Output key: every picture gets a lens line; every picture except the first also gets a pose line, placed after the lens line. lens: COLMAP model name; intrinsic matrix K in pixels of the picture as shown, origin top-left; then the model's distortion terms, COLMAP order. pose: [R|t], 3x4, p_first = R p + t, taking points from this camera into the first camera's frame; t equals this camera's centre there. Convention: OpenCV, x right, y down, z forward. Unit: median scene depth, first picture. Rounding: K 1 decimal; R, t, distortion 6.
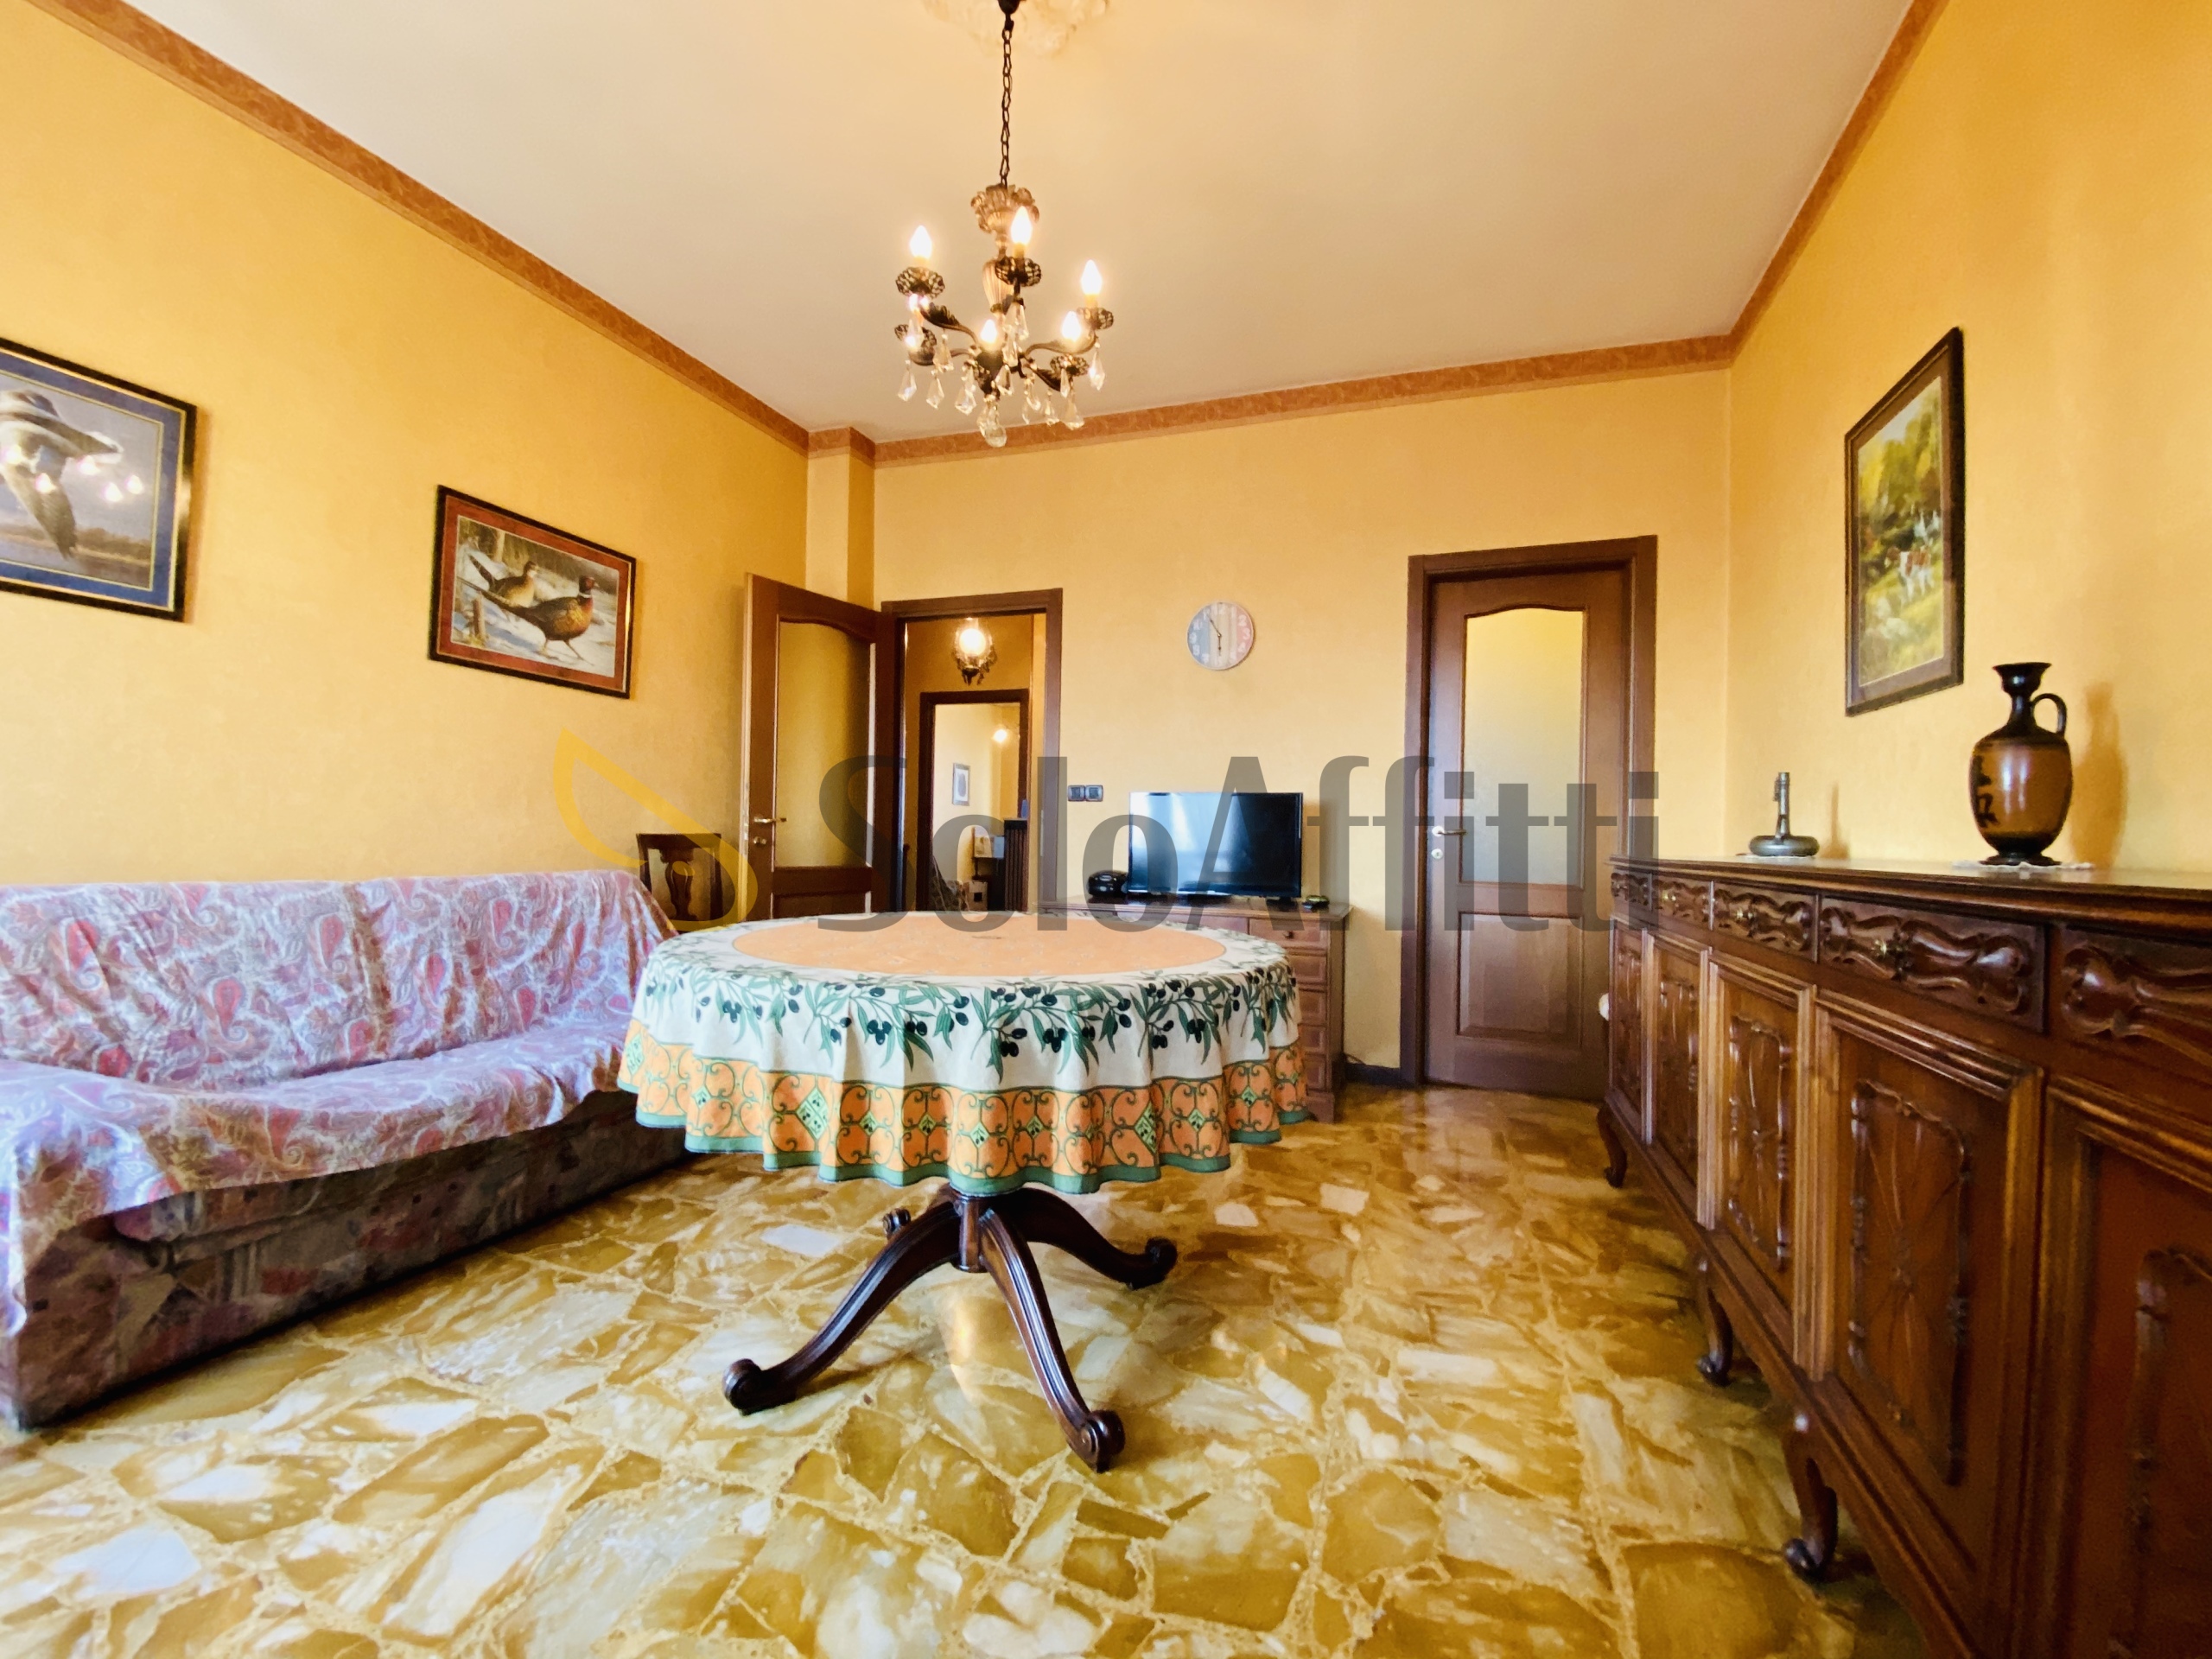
lens RADIAL K [[896.2, 0, 1113.3], [0, 896.2, 816.3], [0, 0, 1]] dist [0.022100, -0.014983]
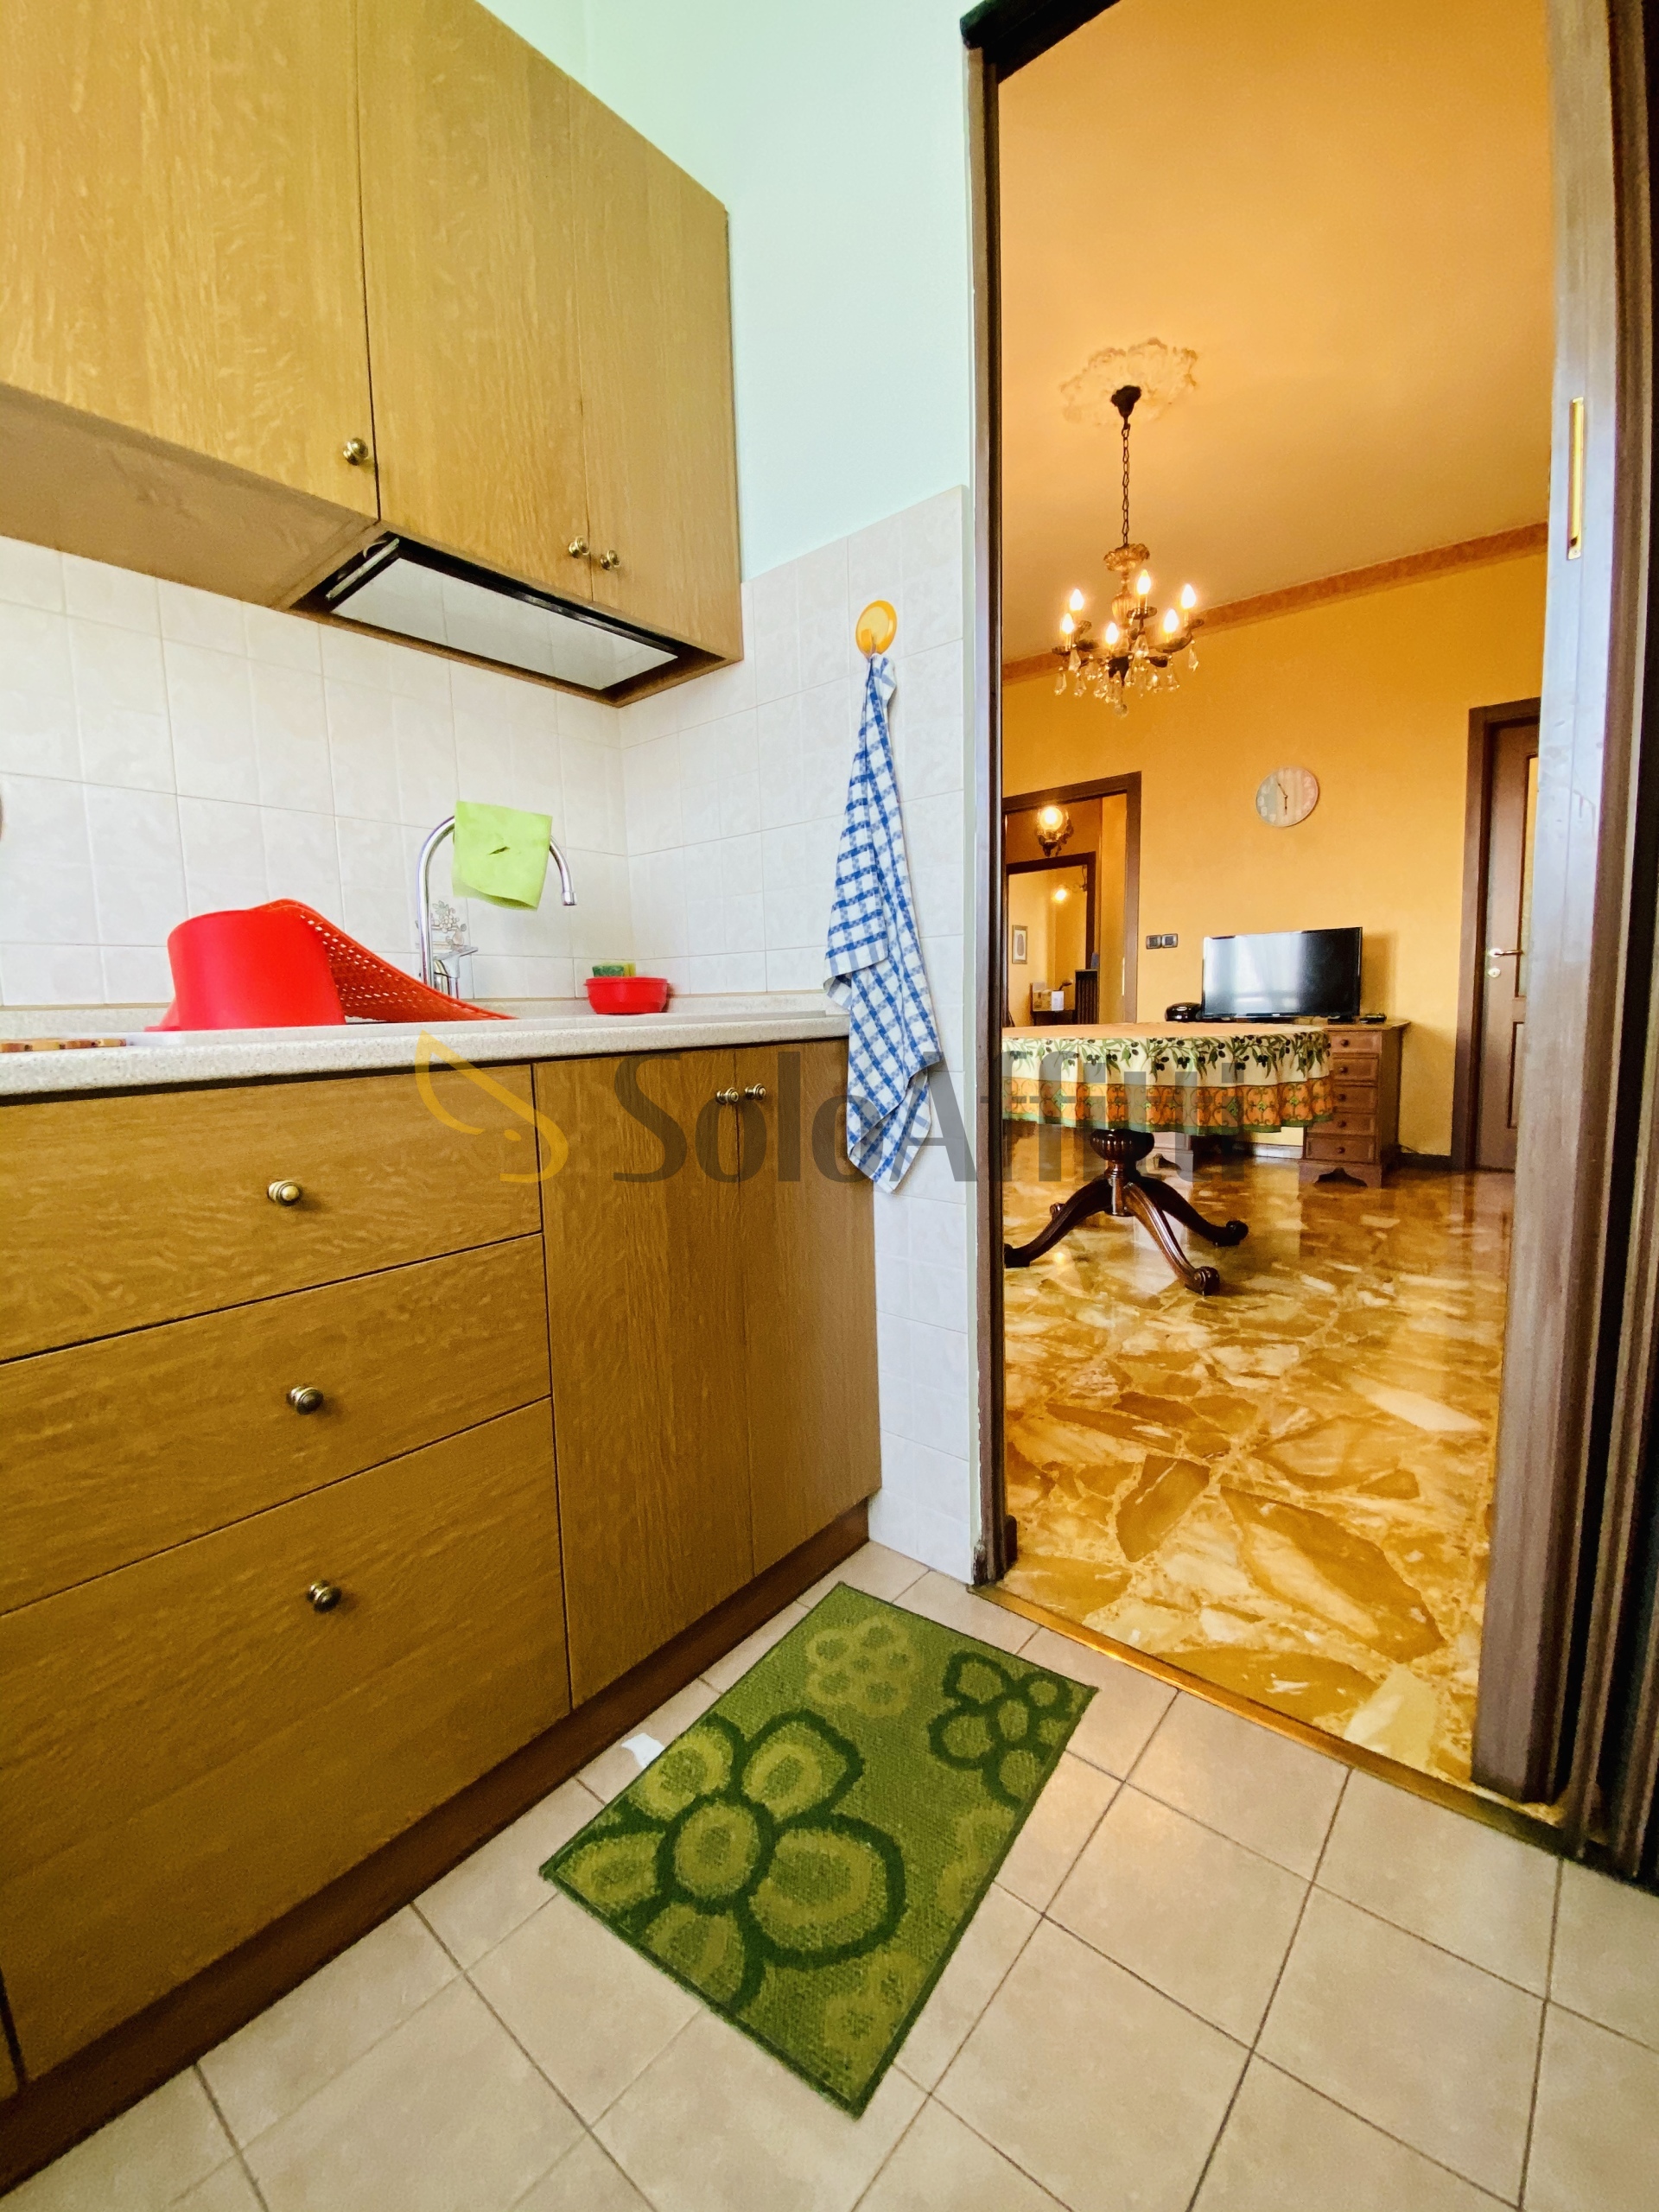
lens RADIAL K [[904.2, 0, 815.0], [0, 904.2, 1099.3], [0, 0, 1]] dist [0.016667, -0.019974]
pose [[0.933844, -0.008384, -0.357581, -0.092729], [0.055237, 0.991112, 0.121016, 0.033952], [0.353389, -0.132762, 0.926008, -0.975807]]
